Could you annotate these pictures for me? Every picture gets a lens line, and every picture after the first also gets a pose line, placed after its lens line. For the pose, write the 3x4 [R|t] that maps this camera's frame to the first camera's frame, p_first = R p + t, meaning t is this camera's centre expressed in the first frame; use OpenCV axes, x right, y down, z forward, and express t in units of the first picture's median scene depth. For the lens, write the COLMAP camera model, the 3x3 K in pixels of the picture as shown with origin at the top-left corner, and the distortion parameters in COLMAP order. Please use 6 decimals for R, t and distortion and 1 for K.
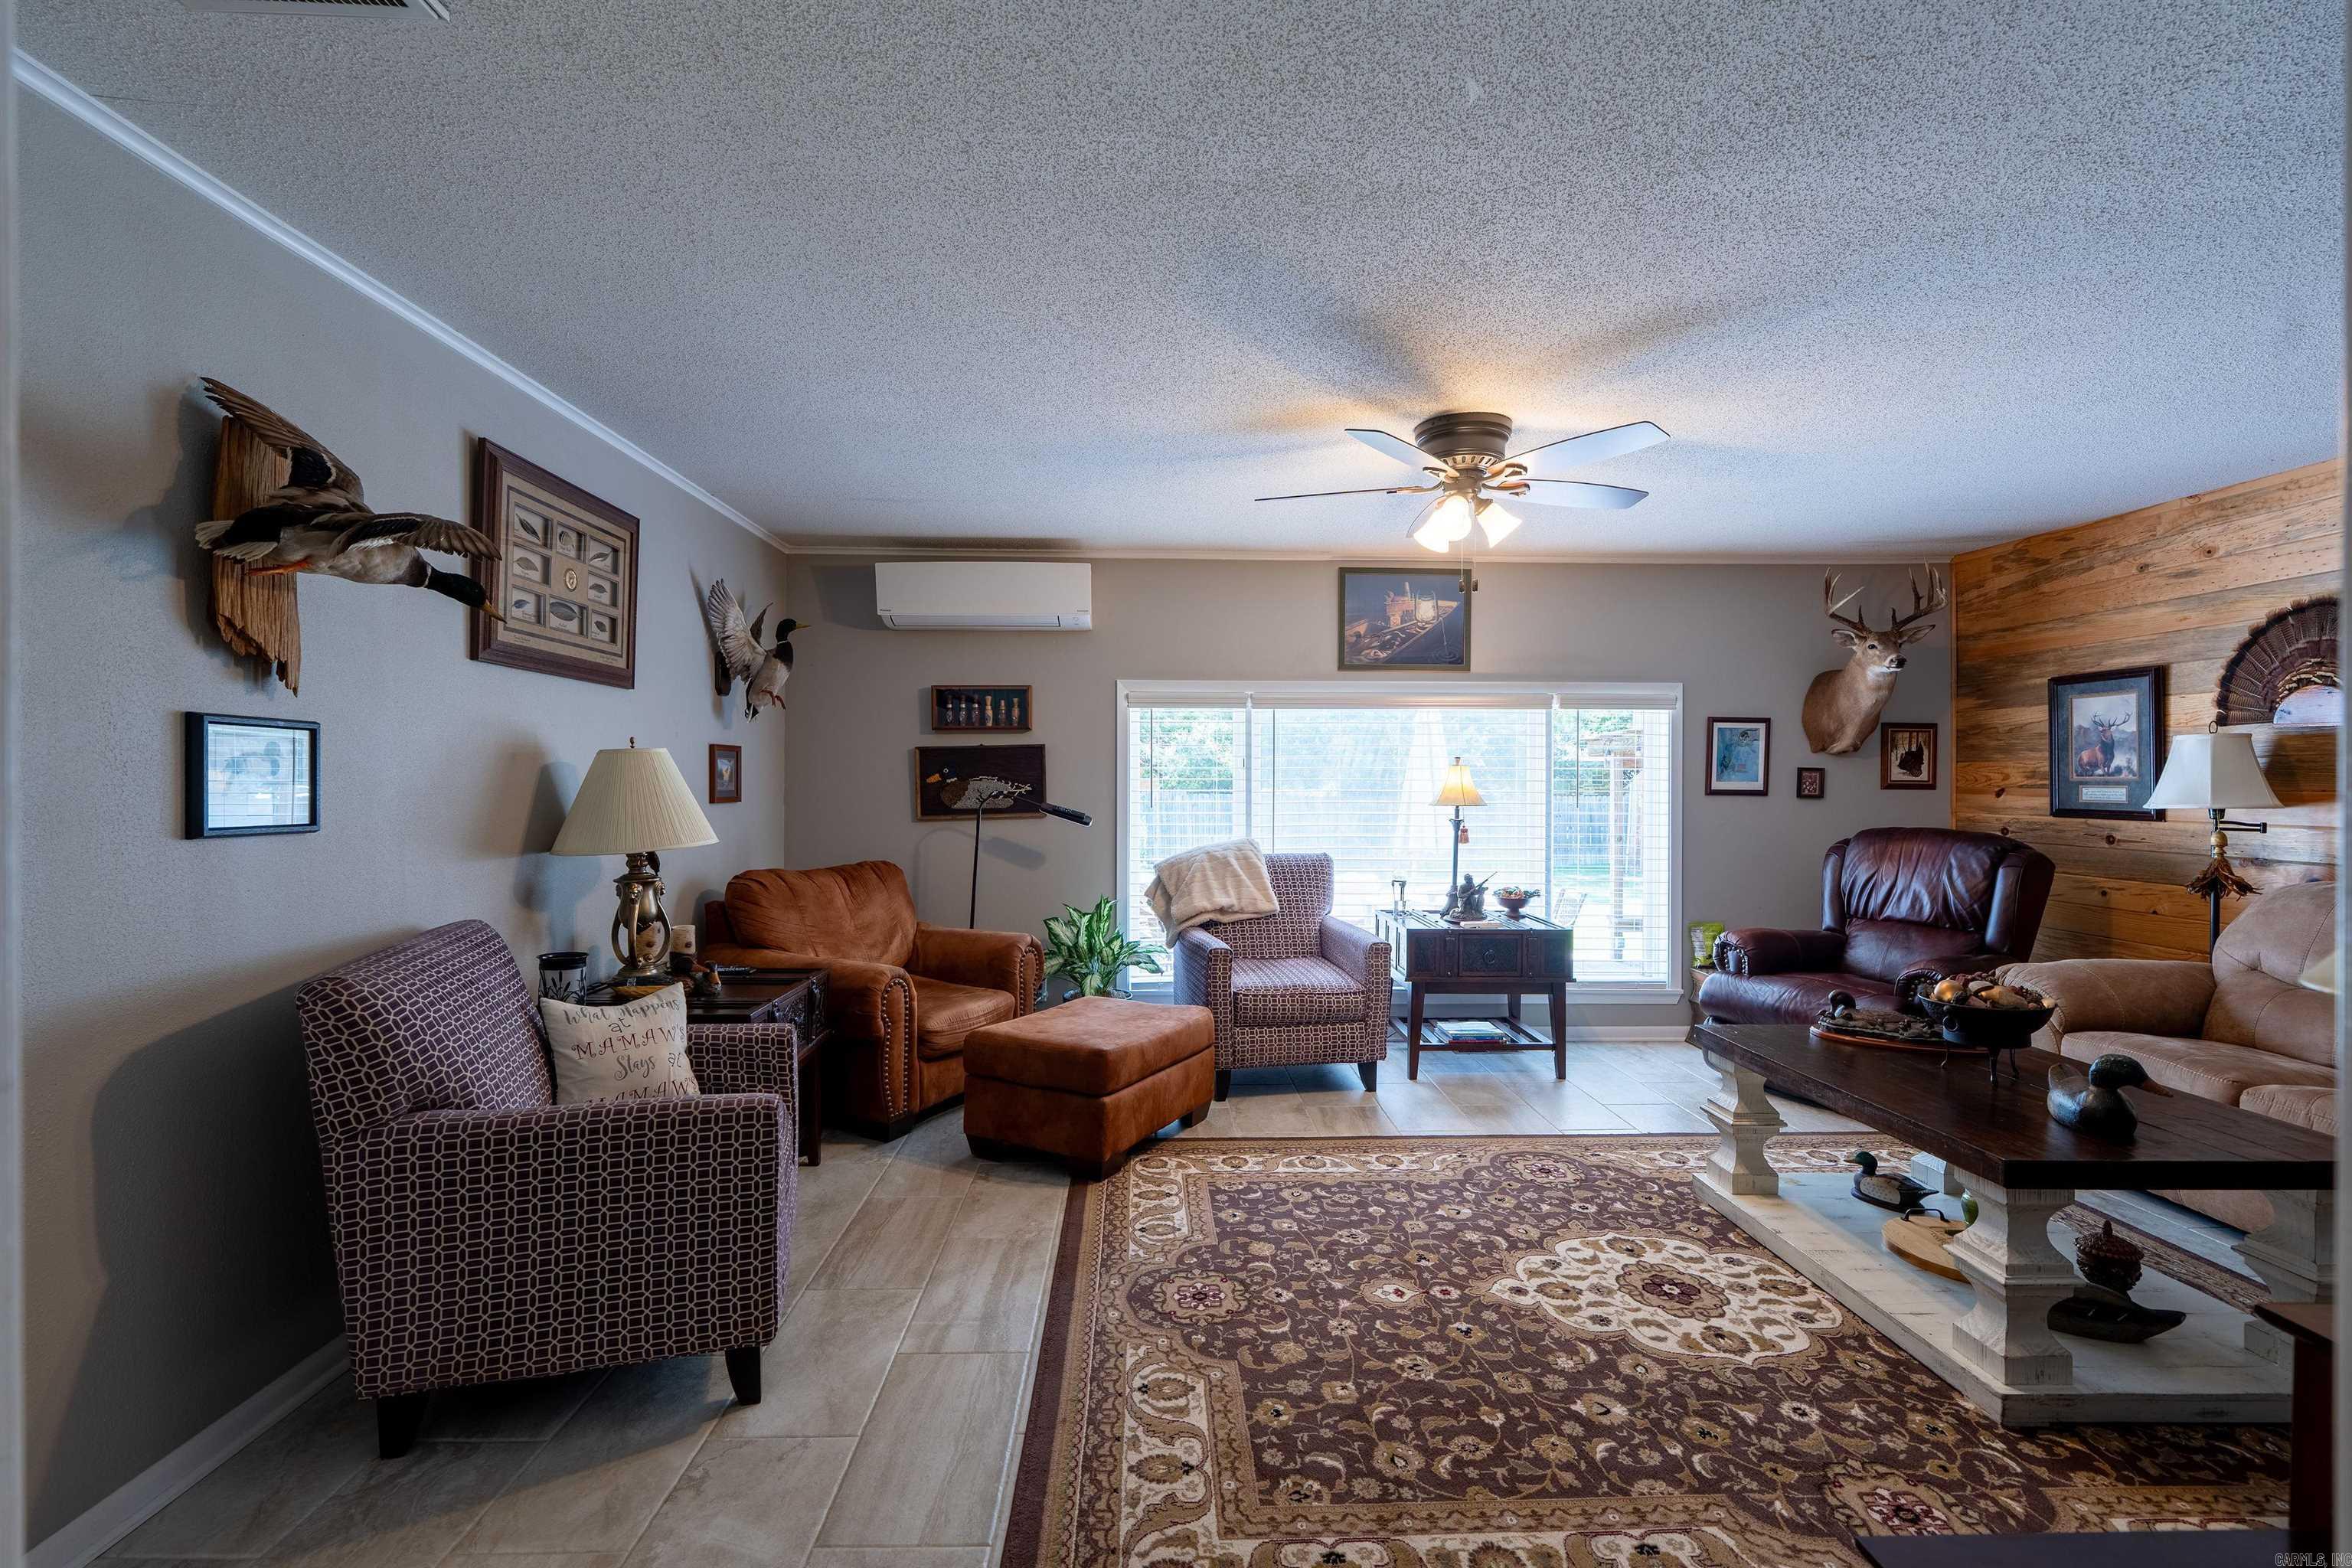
lens RADIAL K [[1055.6, 0, 1170.2], [0, 1055.6, 796.1], [0, 0, 1]] dist [-0.004817, 0.002306]
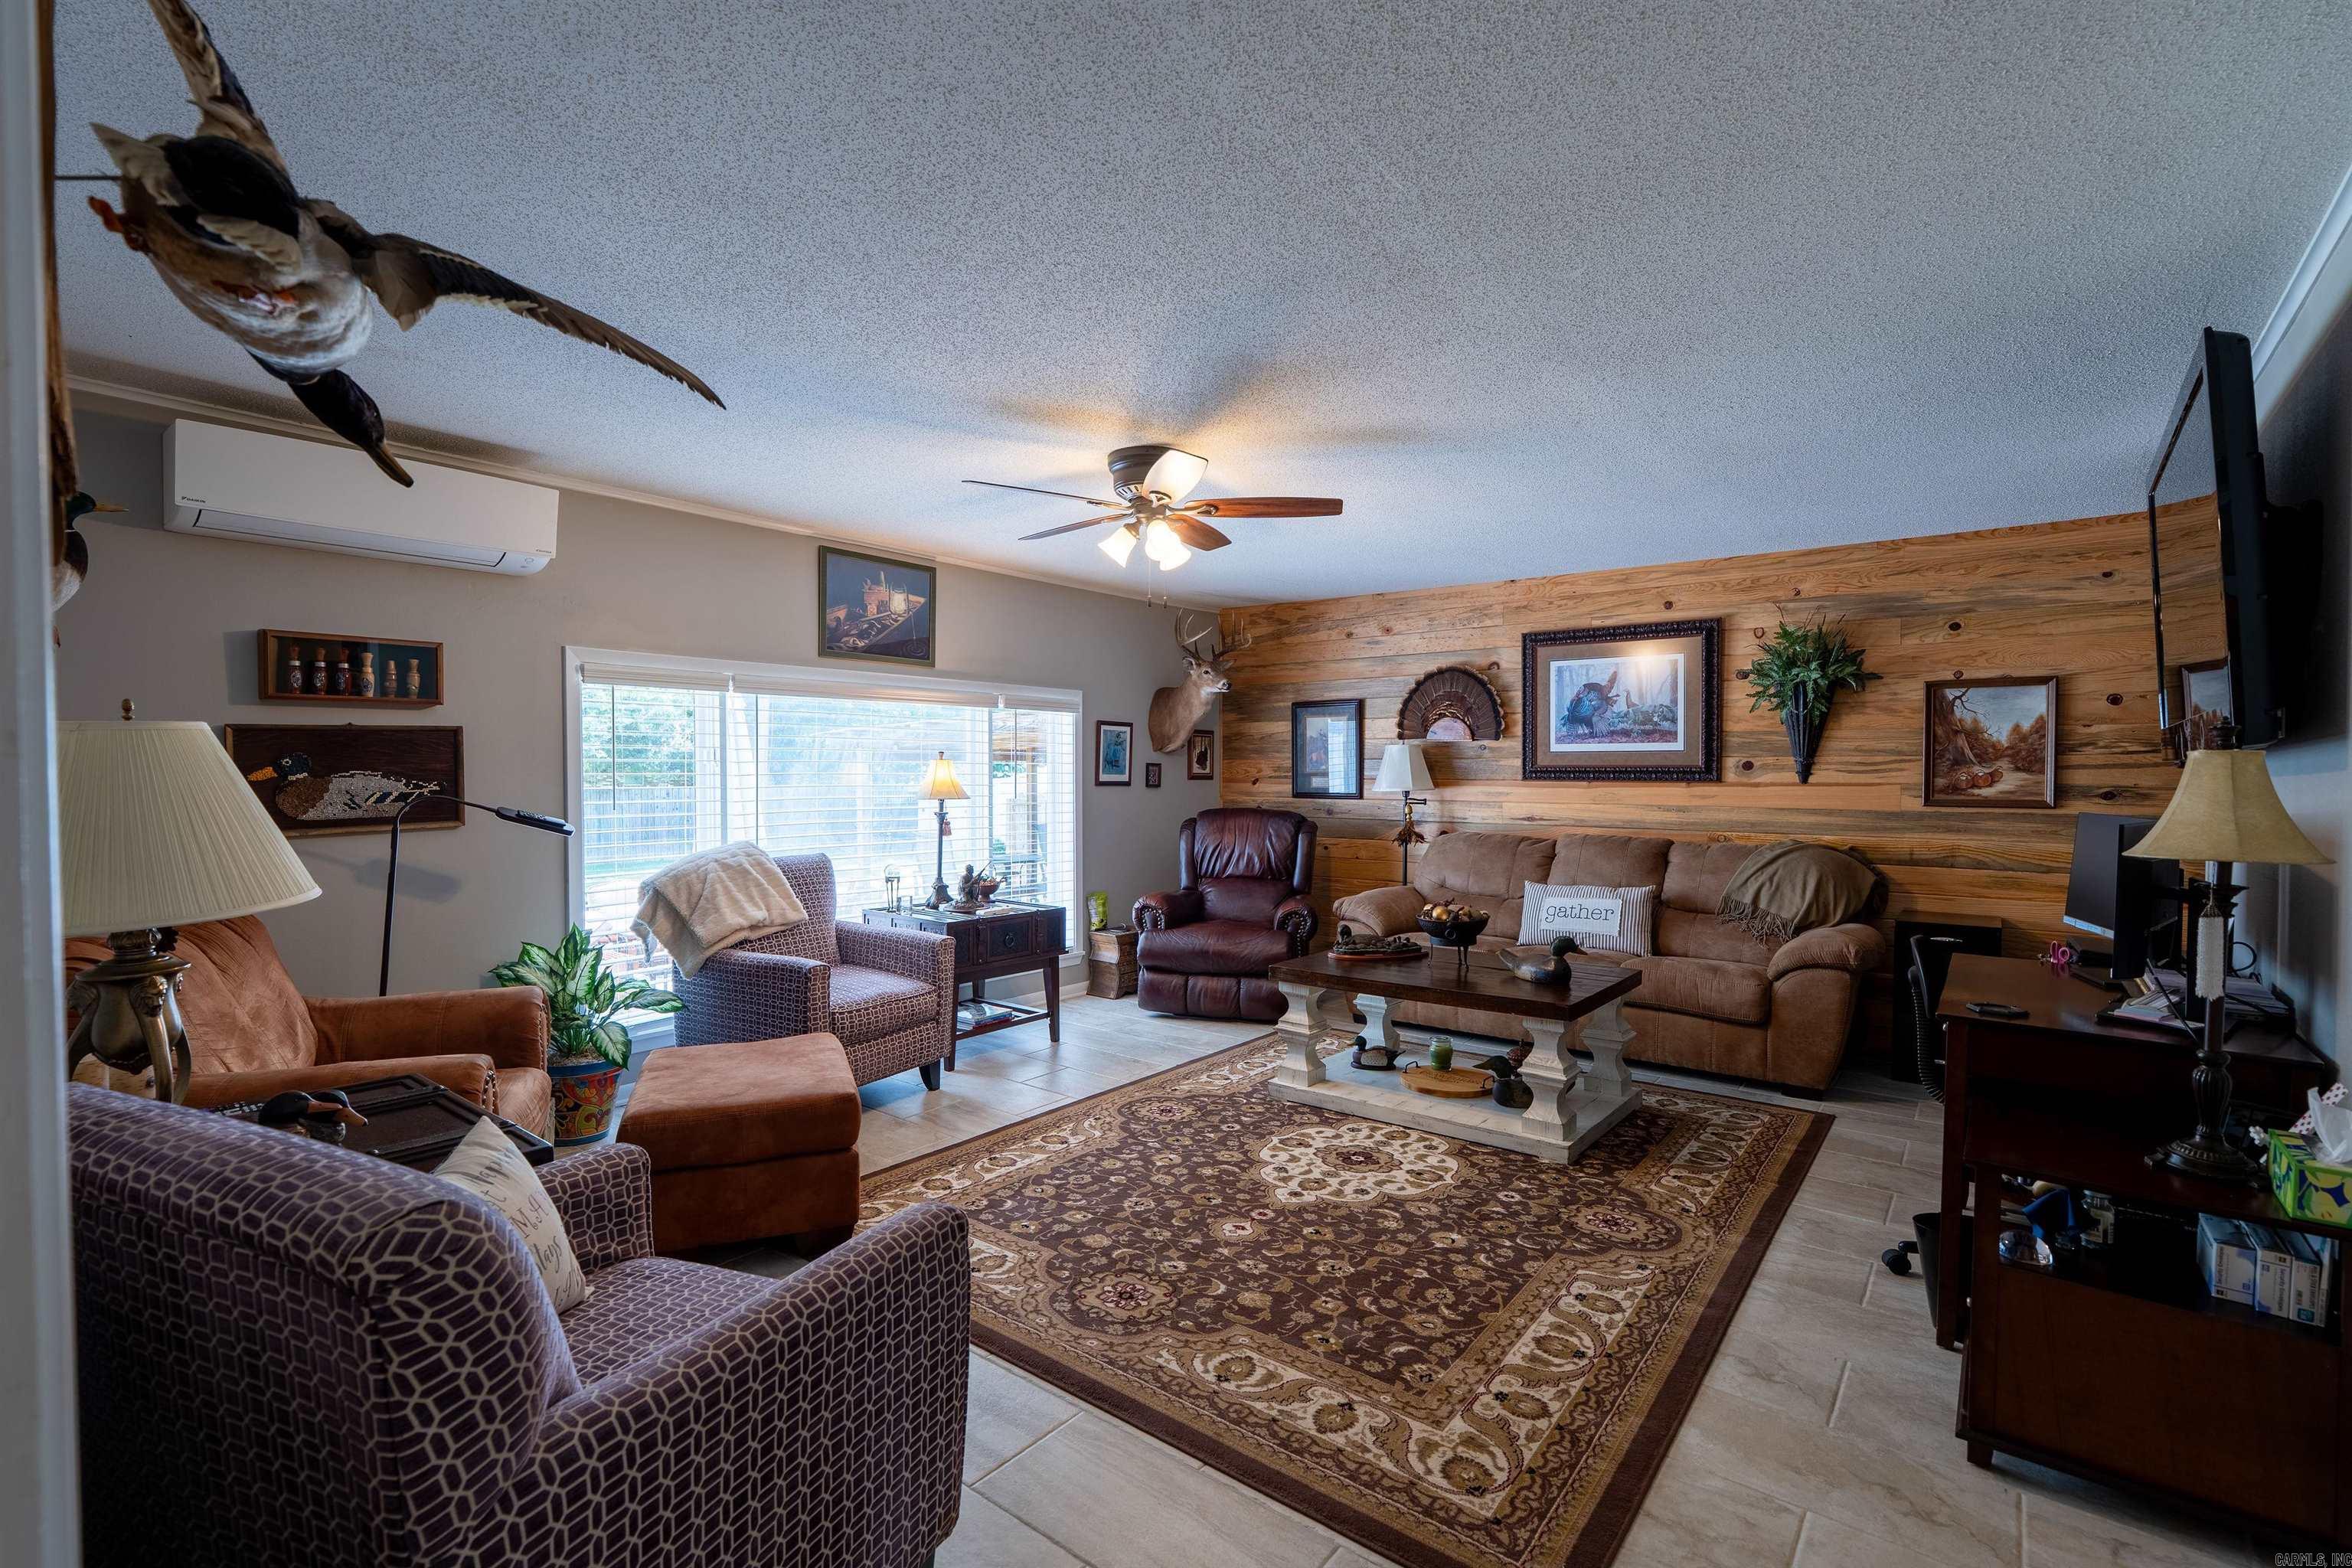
lens RADIAL K [[1055.6, 0, 1174.5], [0, 1055.6, 798.5], [0, 0, 1]] dist [-0.004817, 0.002306]
pose [[0.646432, -0.021011, 0.762682, -0.389461], [0.012396, 0.999778, 0.017035, -0.006587], [-0.762871, -0.001558, 0.646549, 0.180993]]
